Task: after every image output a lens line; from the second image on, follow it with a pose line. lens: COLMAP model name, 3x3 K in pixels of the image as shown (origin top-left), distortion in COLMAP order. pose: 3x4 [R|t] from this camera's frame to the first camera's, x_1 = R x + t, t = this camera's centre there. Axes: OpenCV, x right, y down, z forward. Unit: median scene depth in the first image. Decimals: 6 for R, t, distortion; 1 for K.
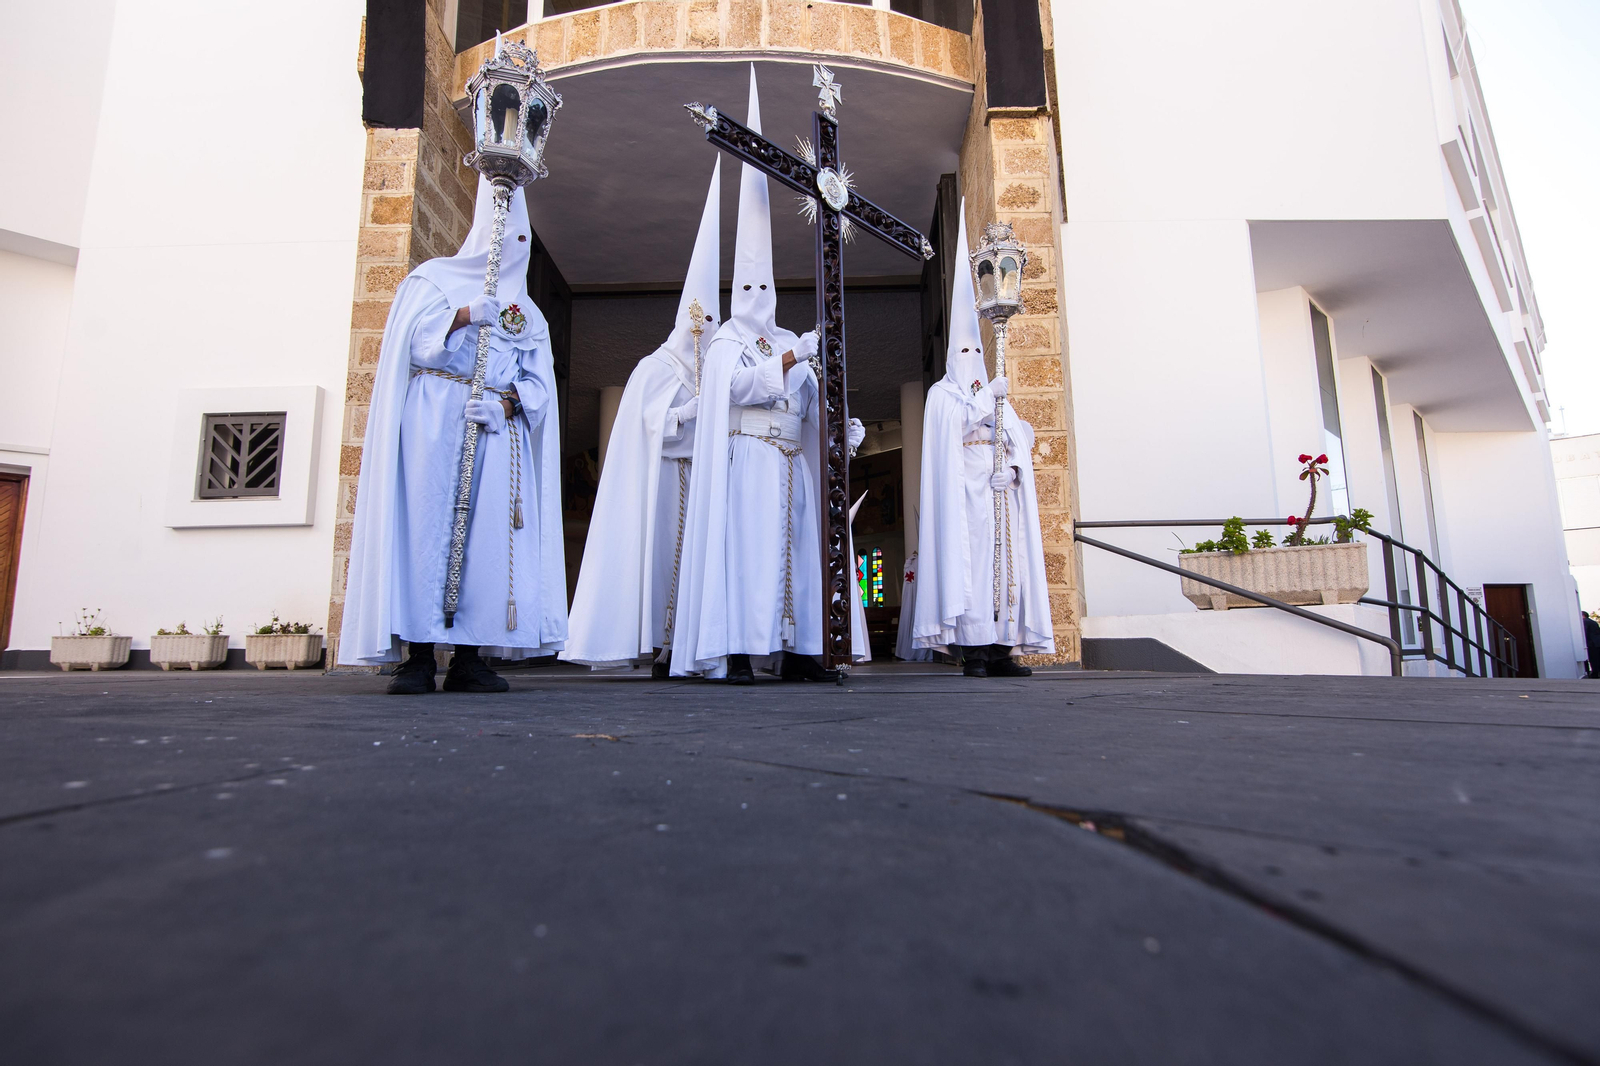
lens RADIAL K [[793.0, 0, 800.0], [0, 793.0, 533.0], [0, 0, 1]] dist [-0.019672, 0.002005]
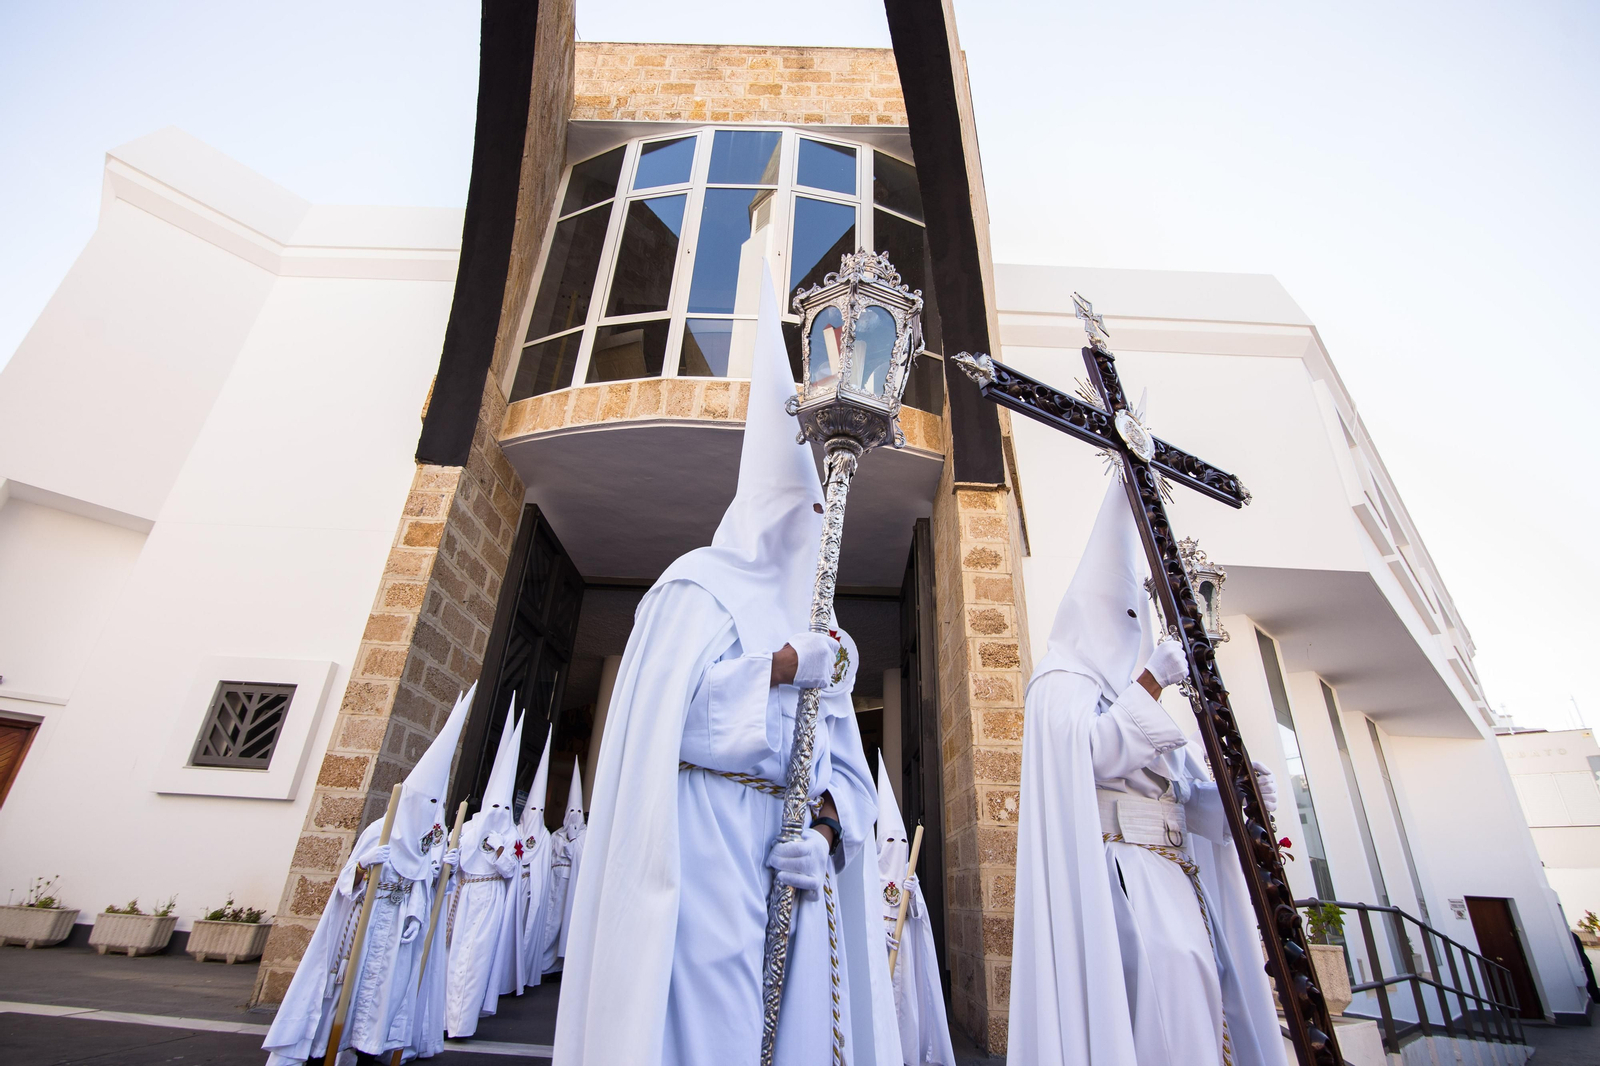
lens RADIAL K [[728.9, 0, 800.0], [0, 728.9, 533.0], [0, 0, 1]] dist [-0.022103, 0.001587]
pose [[0.998252, 0.058587, -0.007727, 0.019664], [-0.058124, 0.949839, -0.307292, -0.100308], [-0.010664, 0.307204, 0.951584, 0.008193]]
